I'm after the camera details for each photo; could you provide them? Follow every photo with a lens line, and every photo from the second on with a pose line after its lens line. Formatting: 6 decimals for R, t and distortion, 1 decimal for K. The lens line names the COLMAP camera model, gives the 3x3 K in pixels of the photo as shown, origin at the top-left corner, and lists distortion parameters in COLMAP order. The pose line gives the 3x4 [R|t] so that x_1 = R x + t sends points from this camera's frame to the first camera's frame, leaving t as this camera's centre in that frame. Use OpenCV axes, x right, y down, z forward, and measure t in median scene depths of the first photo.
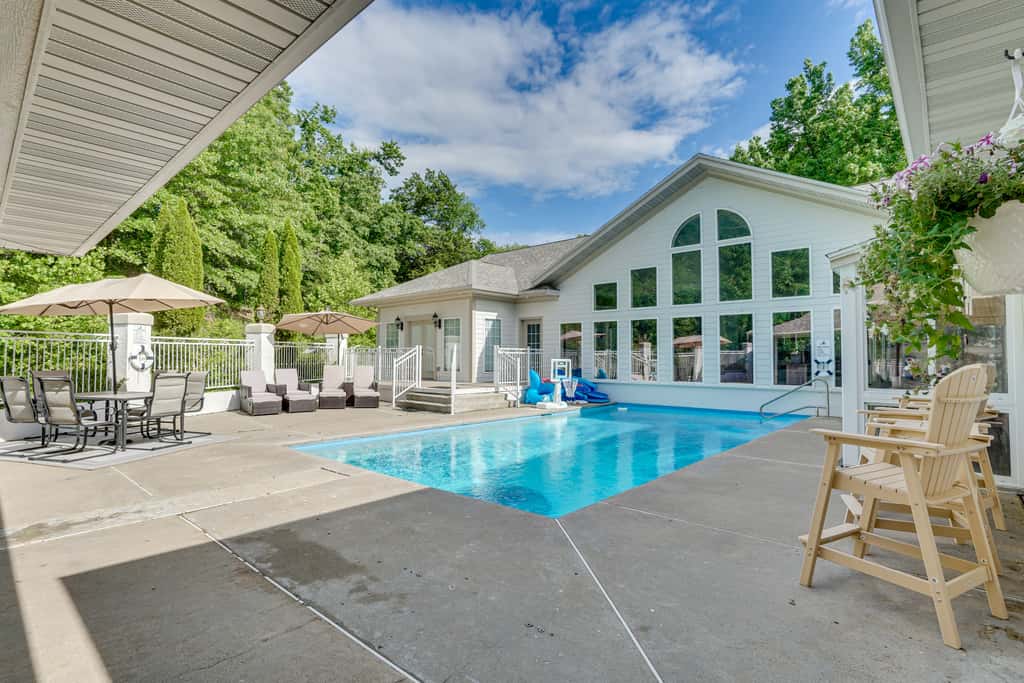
lens RADIAL K [[498.0, 0, 506.6], [0, 498.0, 336.7], [0, 0, 1]] dist [-0.005180, 0.006925]
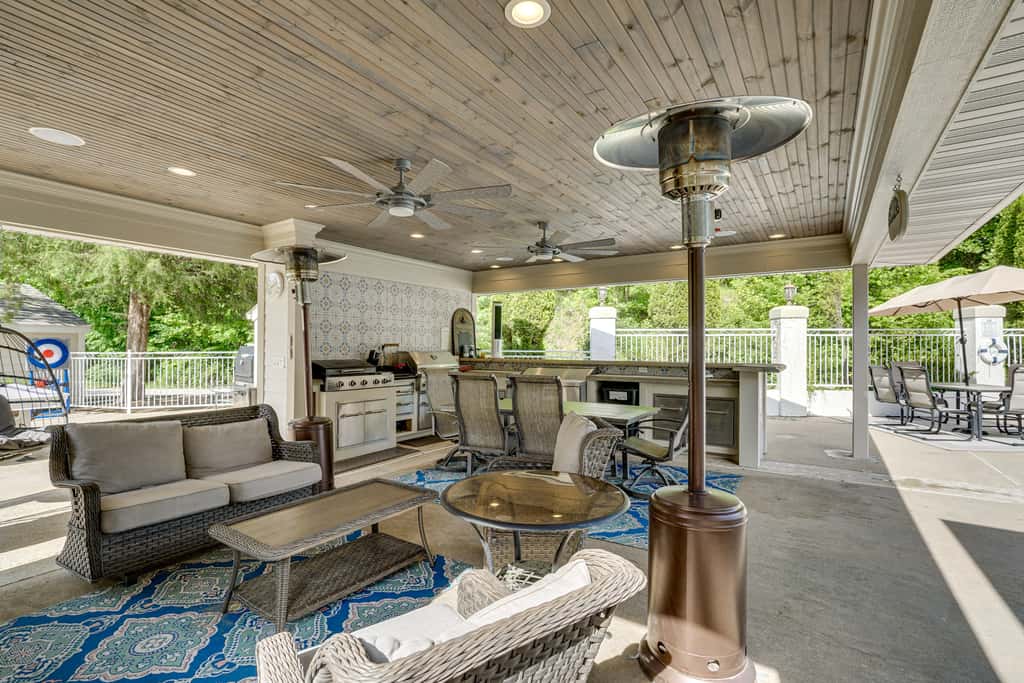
lens RADIAL K [[473.7, 0, 502.3], [0, 473.7, 343.1], [0, 0, 1]] dist [-0.002604, 0.003005]
pose [[0.143858, -0.014869, -0.989487, 0.035125], [0.038733, 0.999206, -0.009384, -0.001435], [0.988840, -0.036976, 0.144319, -0.061824]]
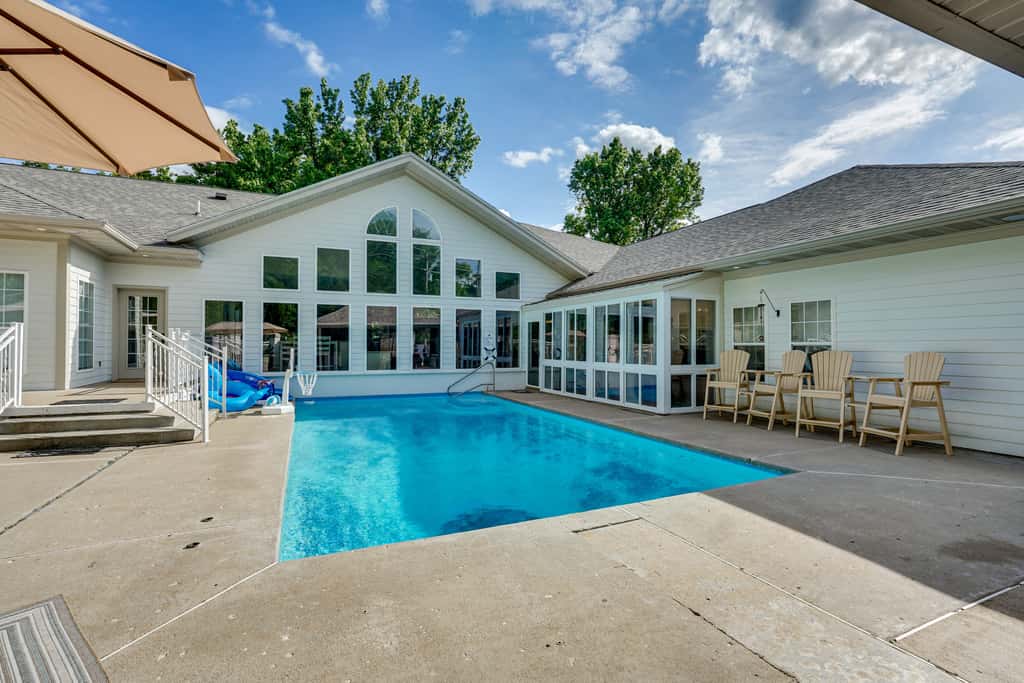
lens RADIAL K [[473.7, 0, 503.7], [0, 473.7, 343.6], [0, 0, 1]] dist [-0.002604, 0.003005]
pose [[0.416480, 0.003572, 0.909138, -0.432581], [-0.038000, 0.999187, 0.013482, 0.014515], [-0.908350, -0.040162, 0.416277, 0.387417]]
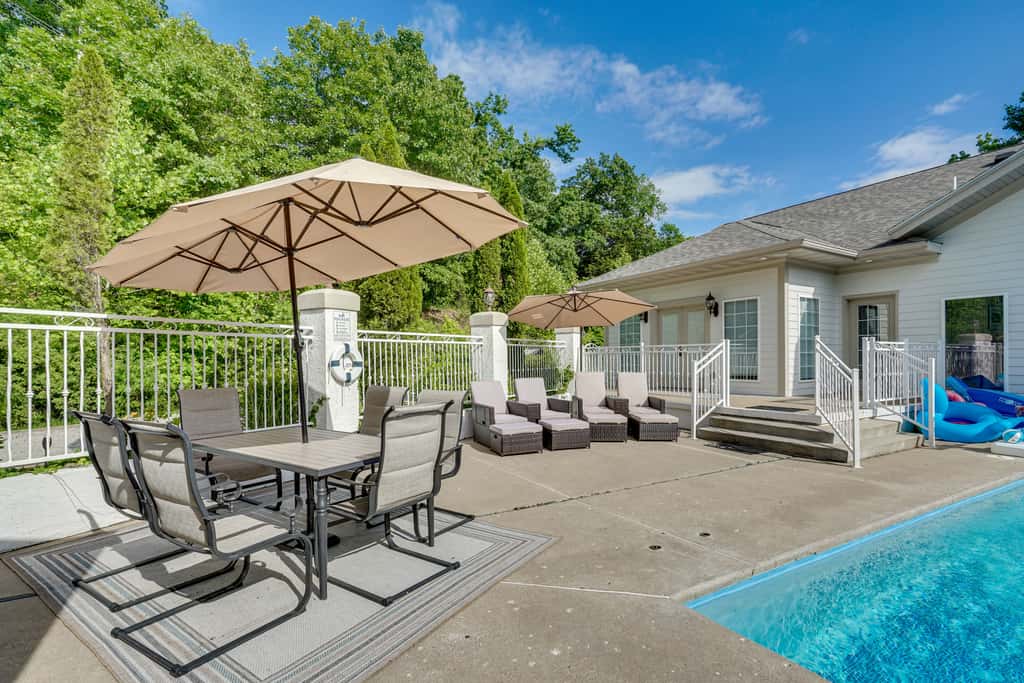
lens RADIAL K [[498.0, 0, 515.2], [0, 498.0, 358.7], [0, 0, 1]] dist [-0.005180, 0.006925]
pose [[0.956490, -0.008418, -0.291644, -0.261489], [0.020738, 0.999017, 0.039177, 0.012077], [0.291028, -0.043521, 0.955724, 0.349738]]
